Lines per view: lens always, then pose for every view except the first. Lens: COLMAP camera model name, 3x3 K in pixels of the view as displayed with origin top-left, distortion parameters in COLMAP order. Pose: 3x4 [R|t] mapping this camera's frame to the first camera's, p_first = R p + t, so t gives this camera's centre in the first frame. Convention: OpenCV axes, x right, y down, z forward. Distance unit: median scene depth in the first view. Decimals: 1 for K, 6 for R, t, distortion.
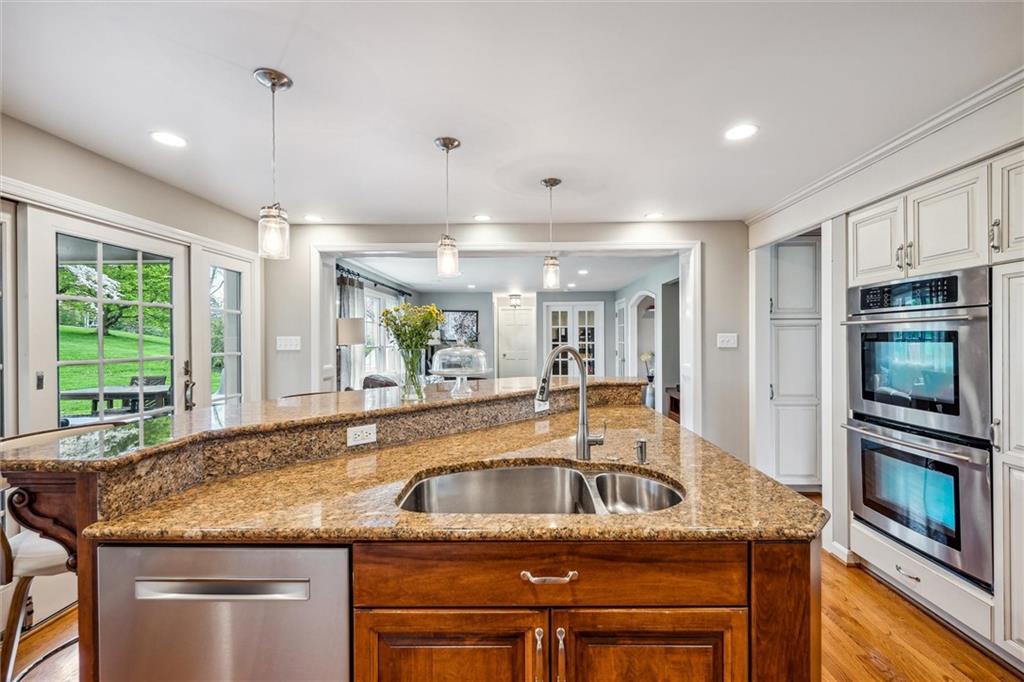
lens RADIAL K [[425.7, 0, 520.5], [0, 425.7, 339.6], [0, 0, 1]] dist [-0.001197, 0.000062]
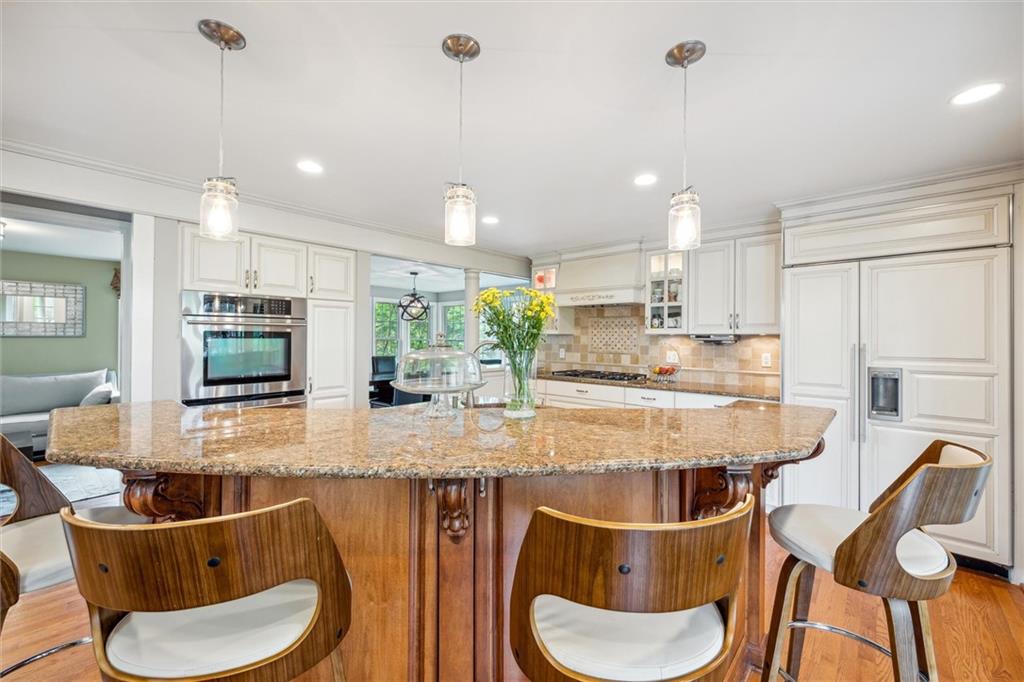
lens RADIAL K [[410.5, 0, 518.2], [0, 410.5, 336.6], [0, 0, 1]] dist [0.000810, -0.000778]
pose [[-0.748165, -0.001817, 0.663510, -0.757869], [-0.003941, 0.999991, -0.001705, -0.001796], [-0.663501, -0.003891, -0.748165, 1.564452]]
